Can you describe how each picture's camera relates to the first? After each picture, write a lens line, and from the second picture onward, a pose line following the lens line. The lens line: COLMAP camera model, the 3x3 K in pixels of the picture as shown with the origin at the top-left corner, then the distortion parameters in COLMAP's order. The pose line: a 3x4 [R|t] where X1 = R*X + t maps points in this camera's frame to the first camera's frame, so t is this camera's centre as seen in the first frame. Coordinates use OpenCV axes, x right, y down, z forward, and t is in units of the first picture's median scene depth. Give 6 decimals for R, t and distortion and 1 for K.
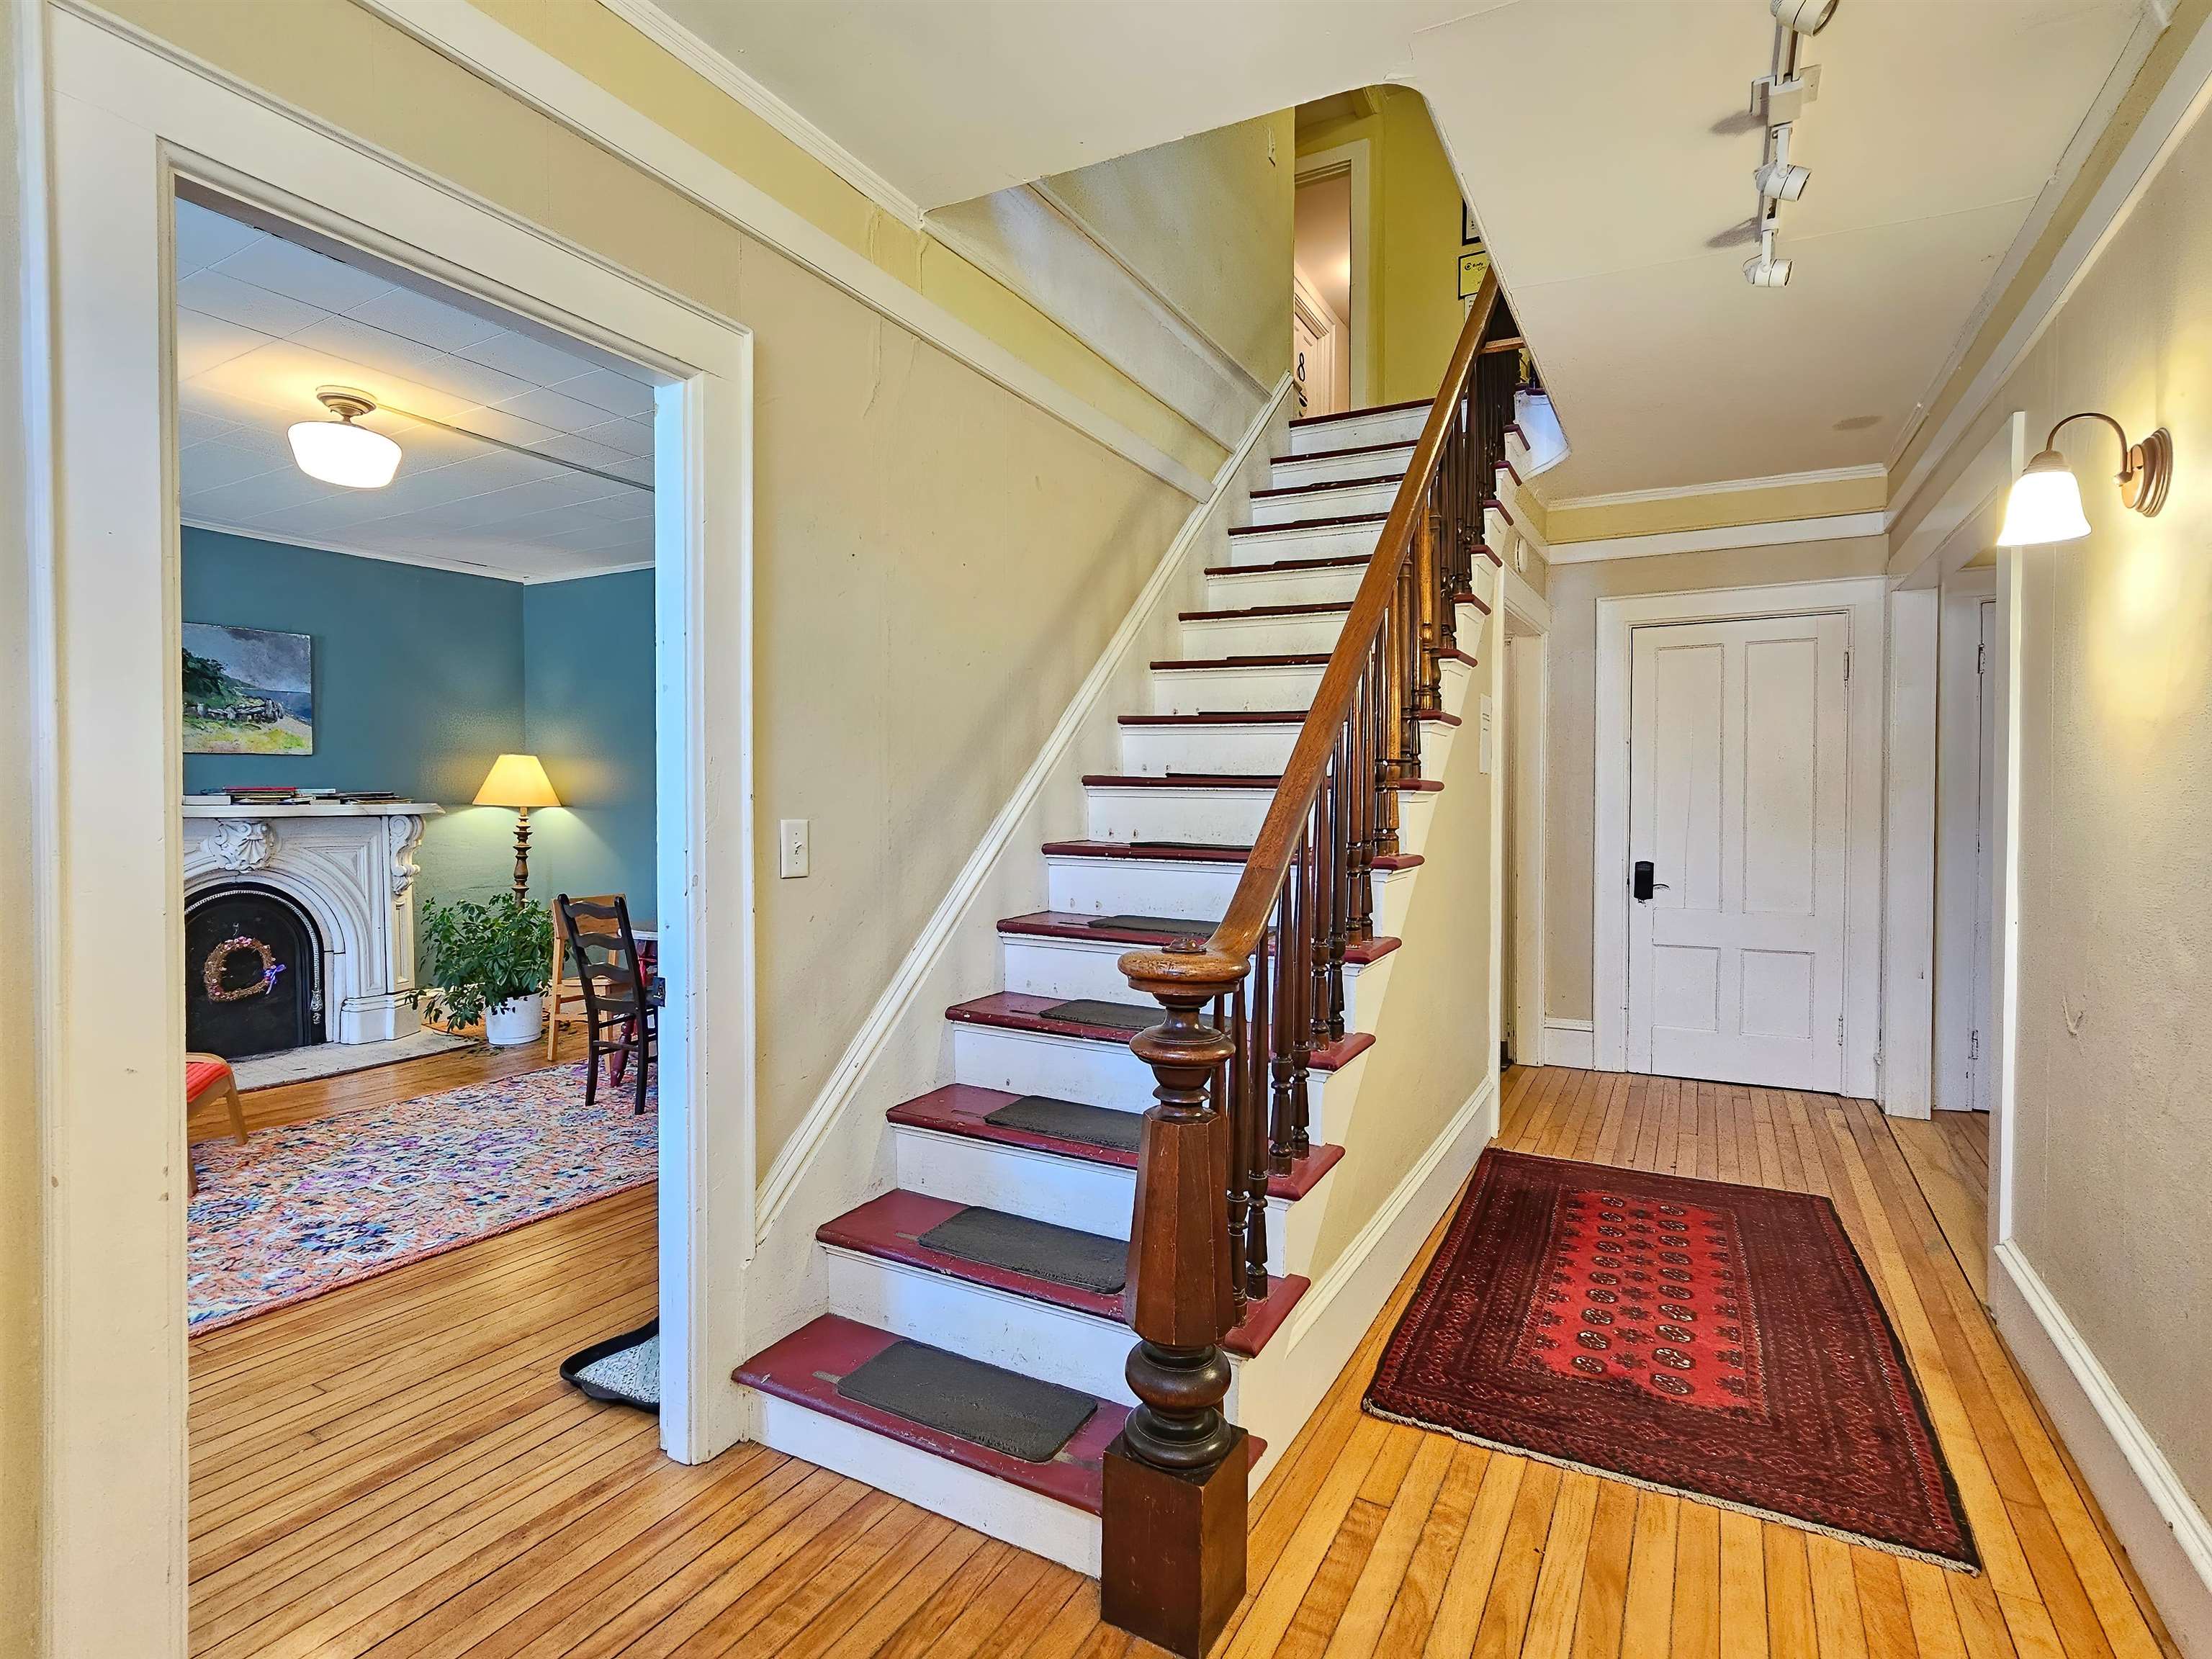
lens RADIAL K [[1105.0, 0, 1092.2], [0, 1105.0, 823.3], [0, 0, 1]] dist [-0.004689, 0.001145]
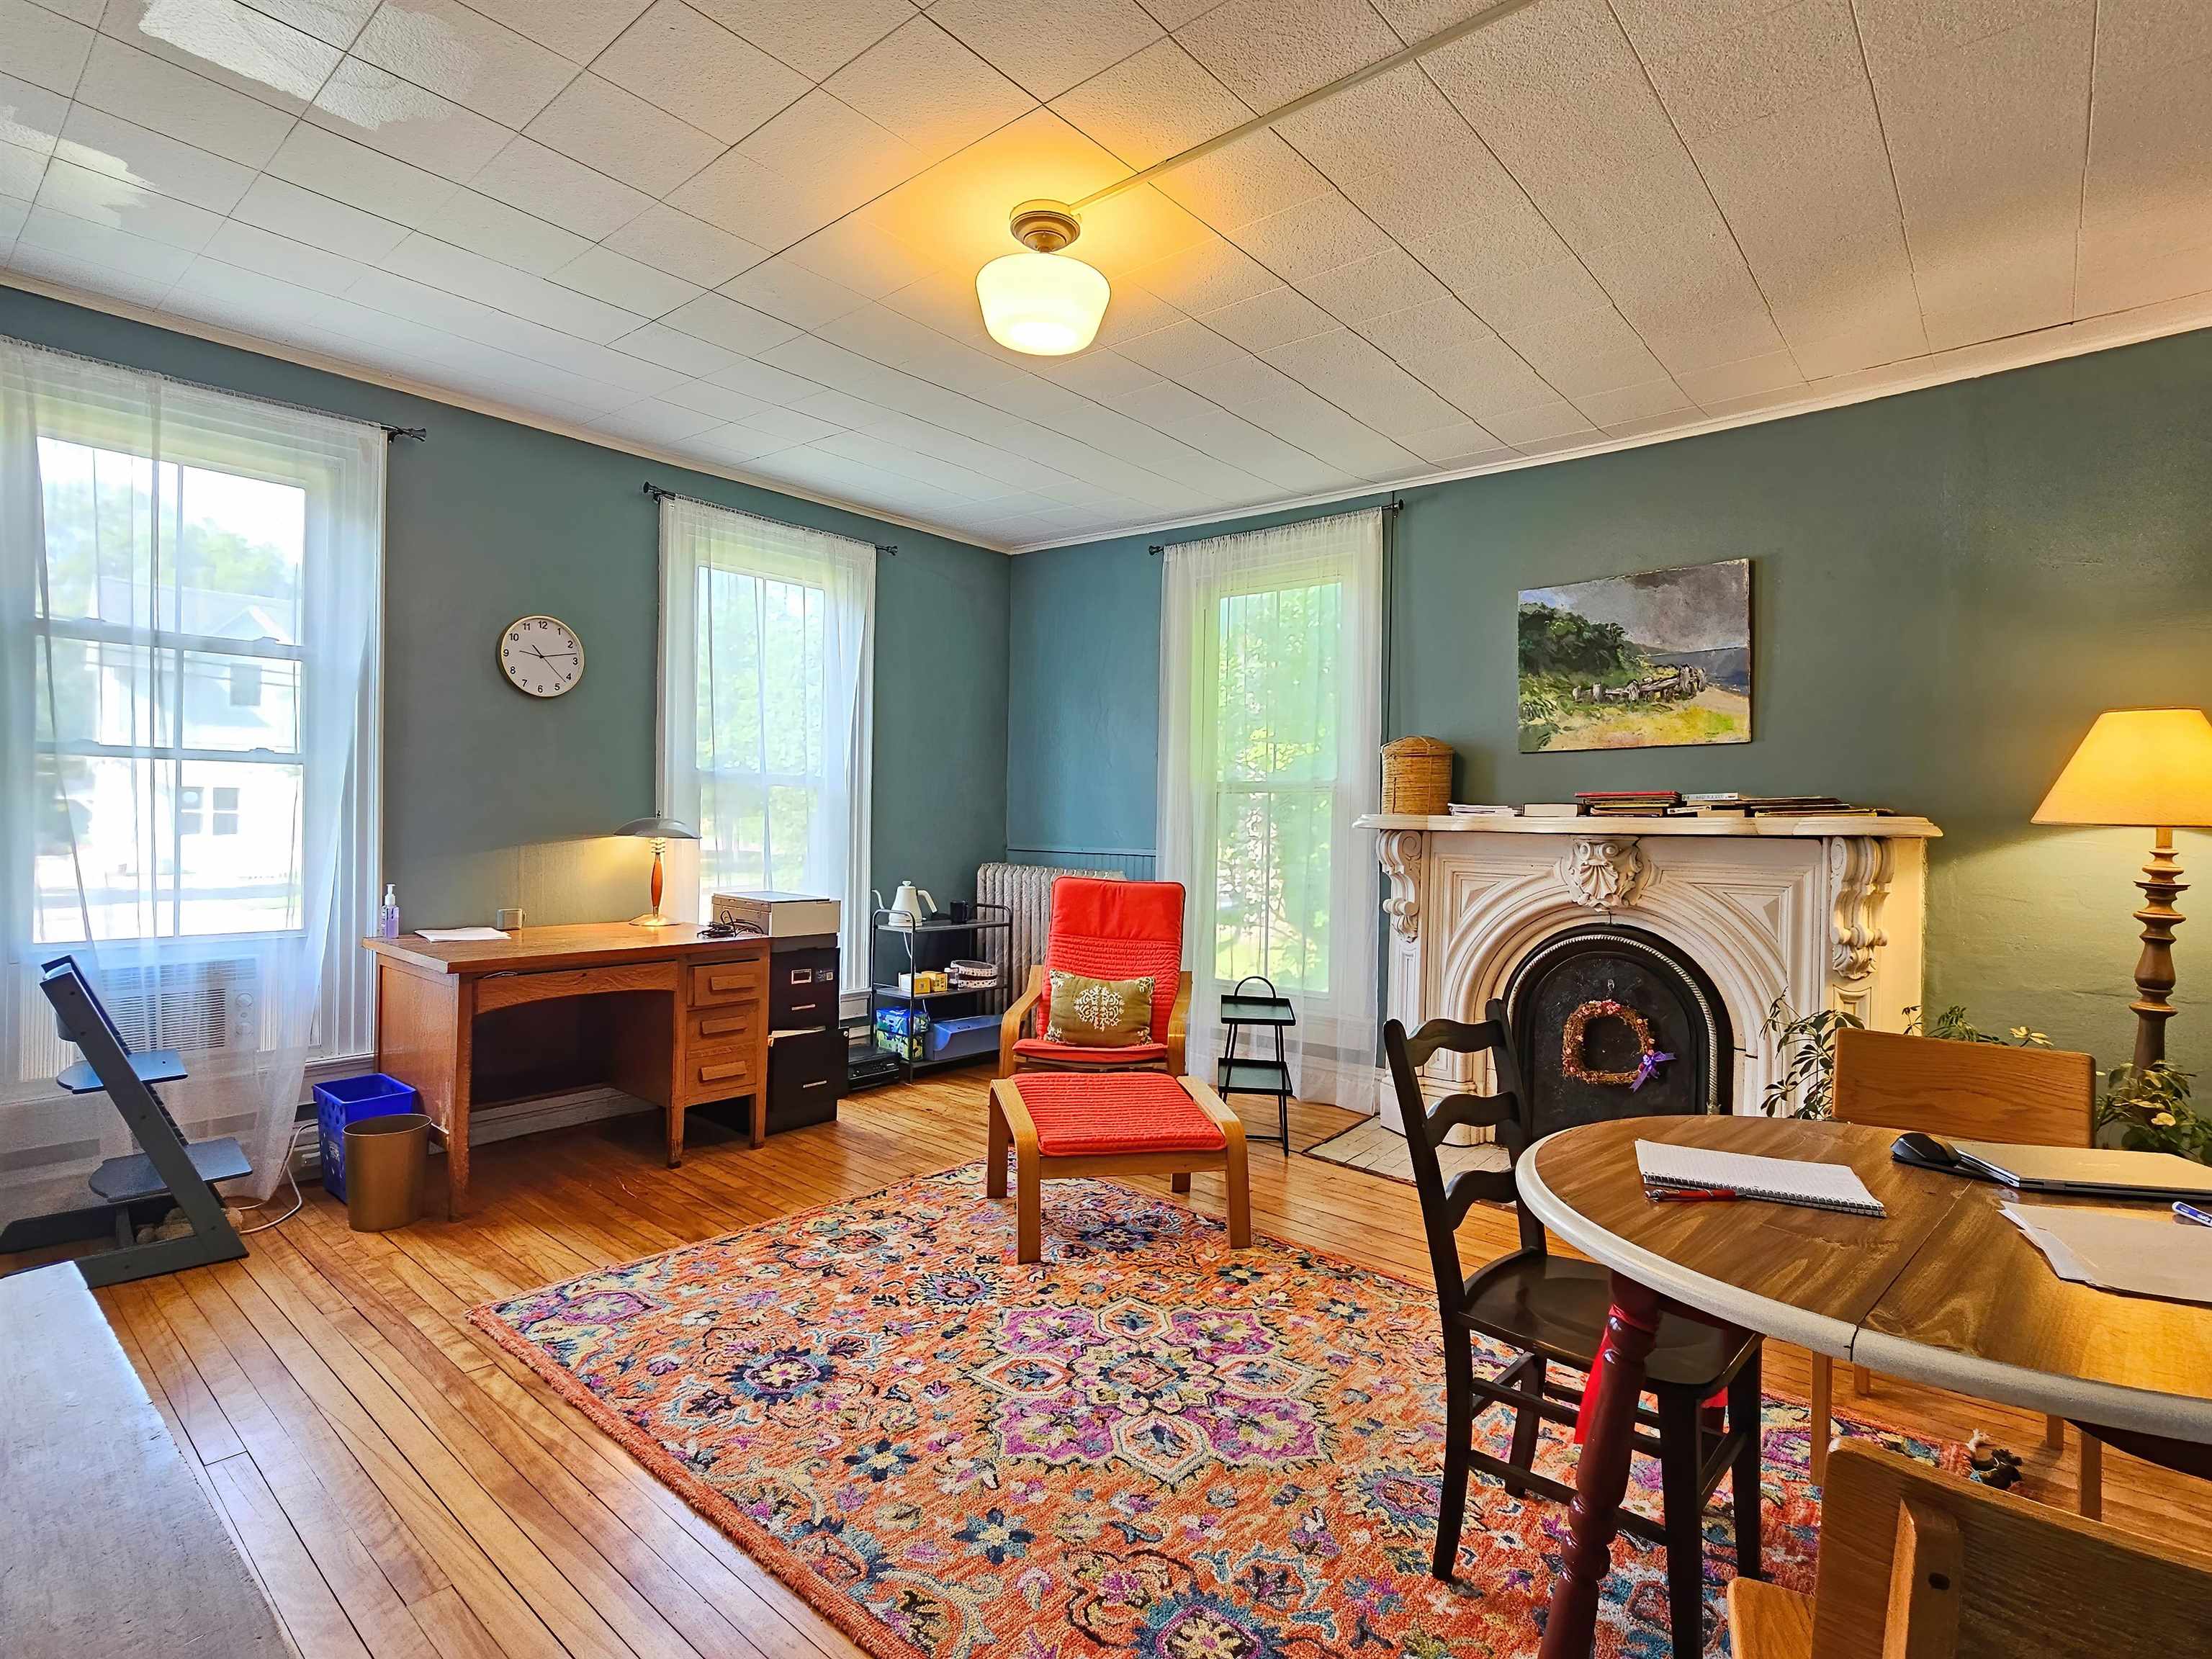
lens RADIAL K [[1105.0, 0, 1087.1], [0, 1105.0, 816.3], [0, 0, 1]] dist [-0.004689, 0.001145]
pose [[-0.205205, -0.006329, -0.978699, 0.007079], [-0.032399, 0.999475, 0.000330, -0.006309], [0.978183, 0.031777, -0.205302, 0.799042]]
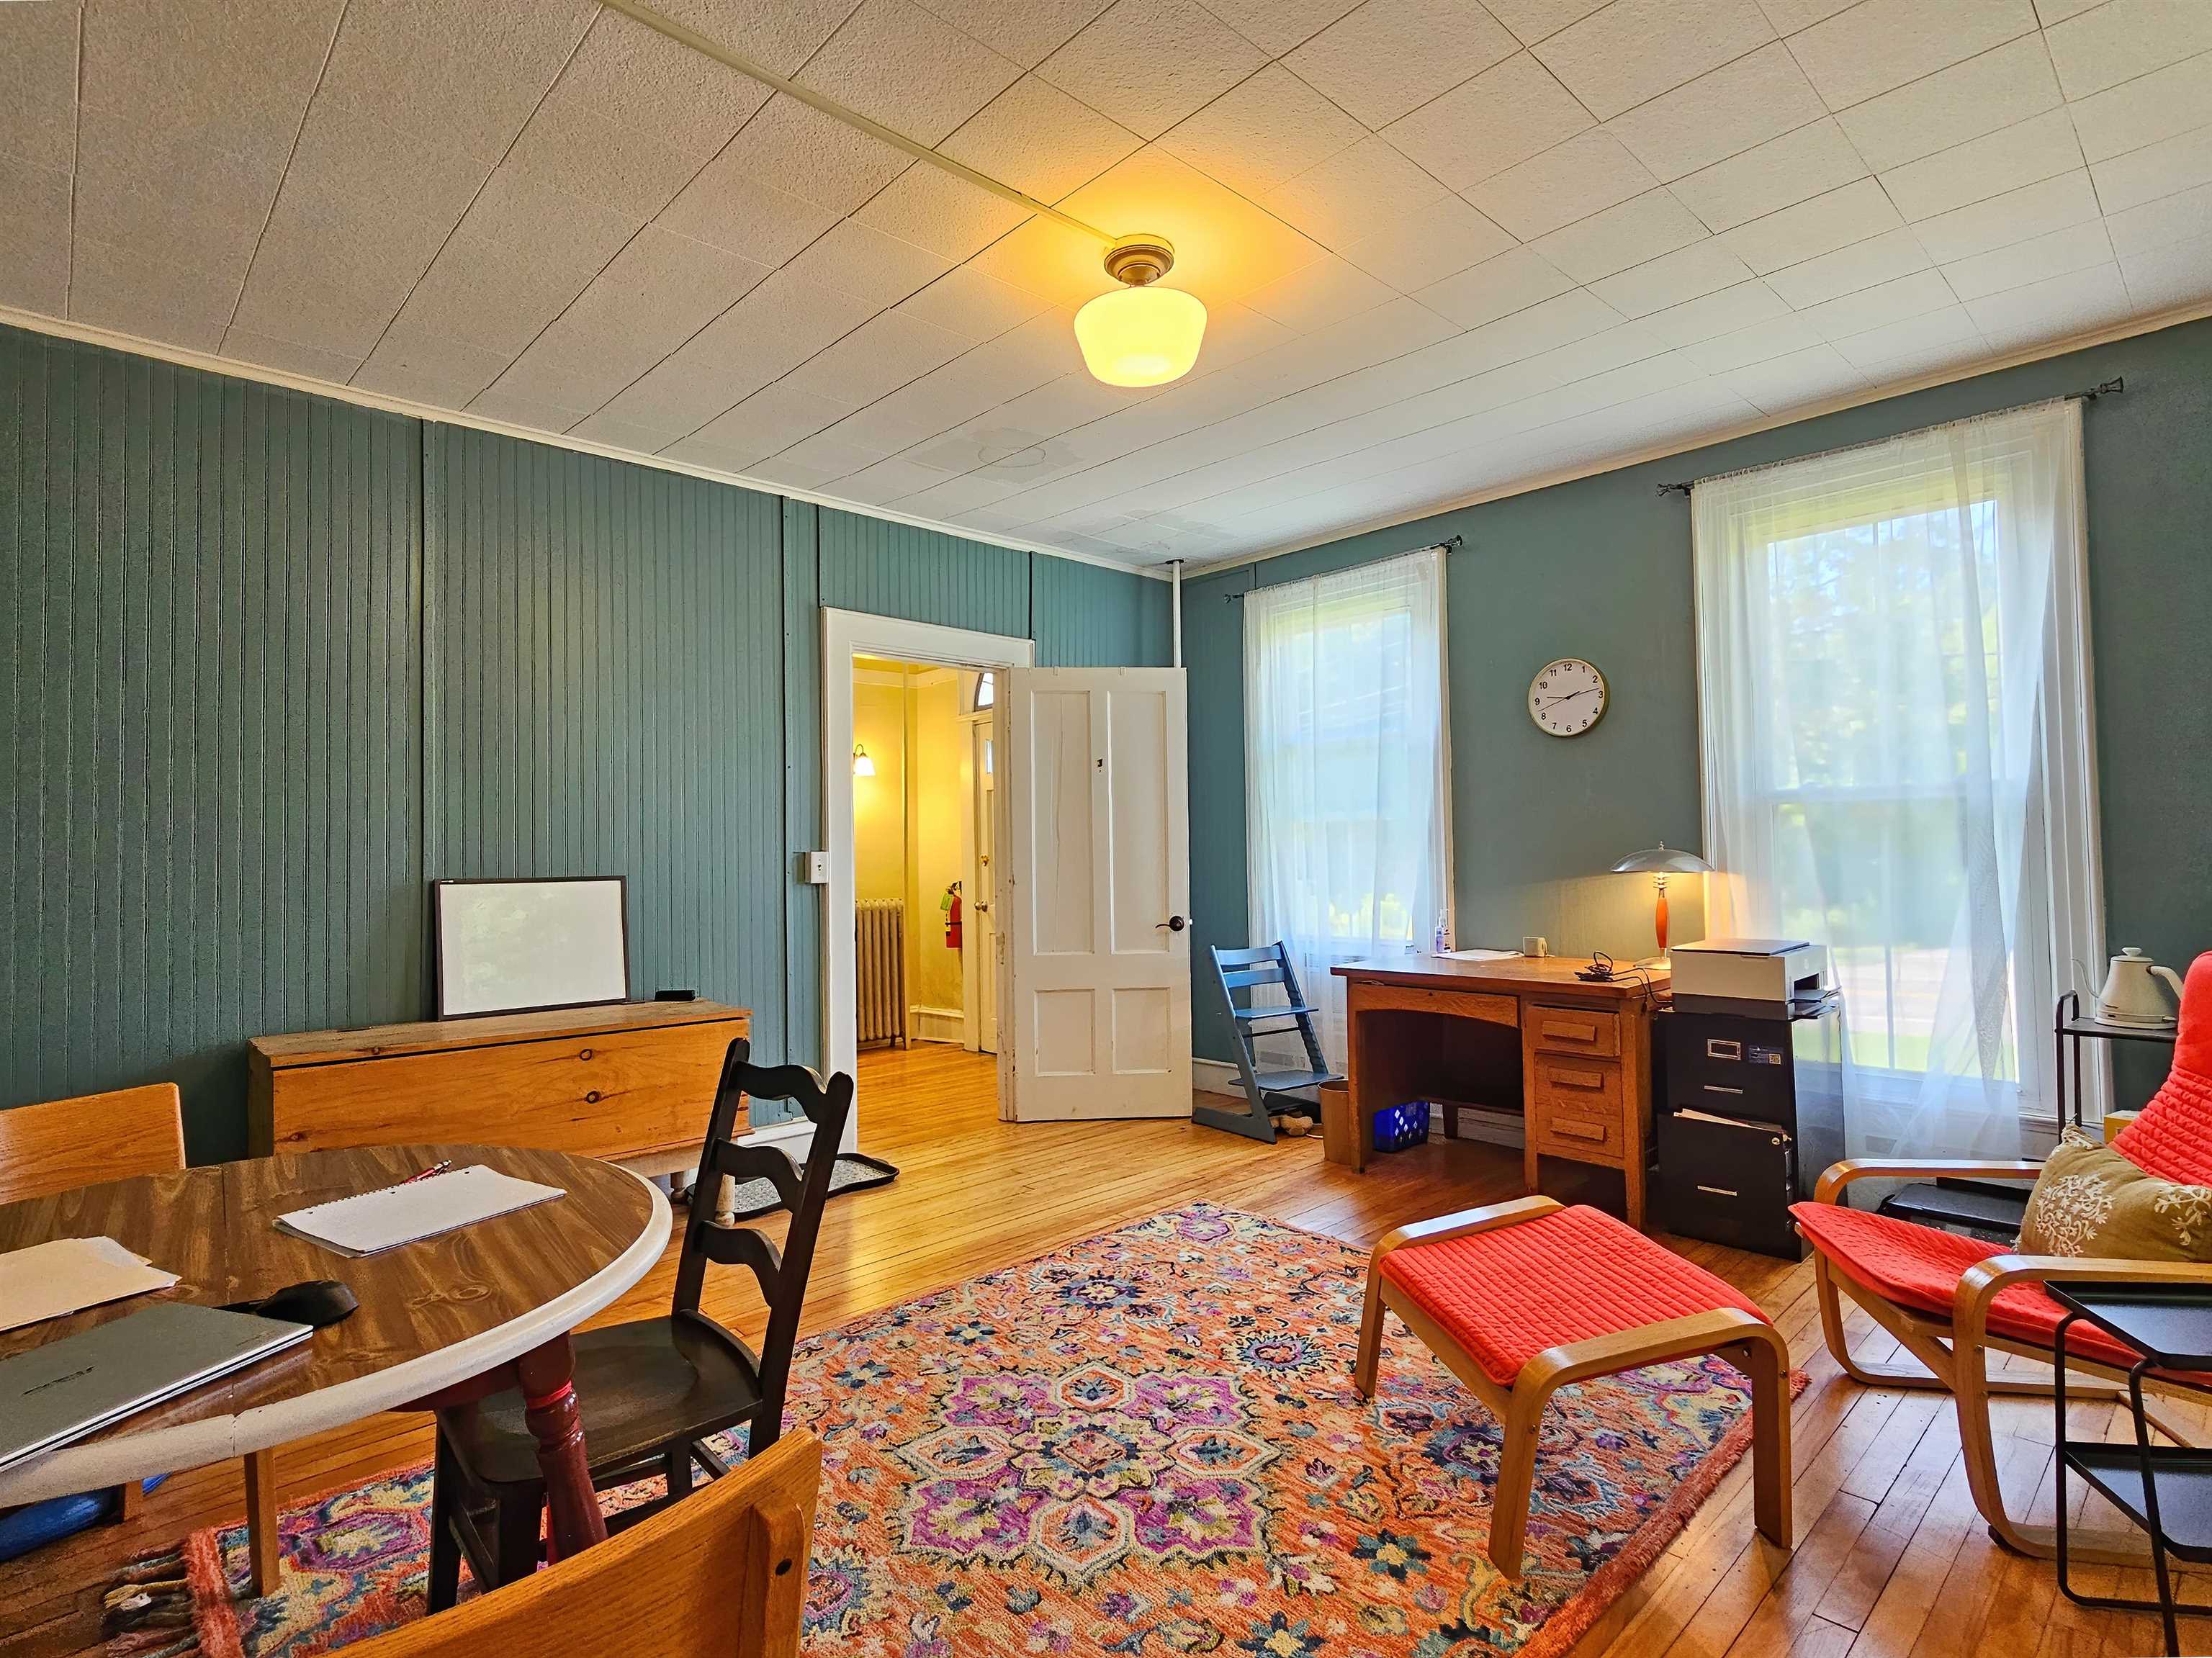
lens RADIAL K [[1104.9, 0, 1076.6], [0, 1104.9, 821.0], [0, 0, 1]] dist [-0.004689, 0.001145]
pose [[-0.949610, 0.024757, 0.312455, -0.576153], [0.020493, 0.999647, -0.016925, -0.009225], [-0.312764, -0.009669, -0.949782, 1.137738]]
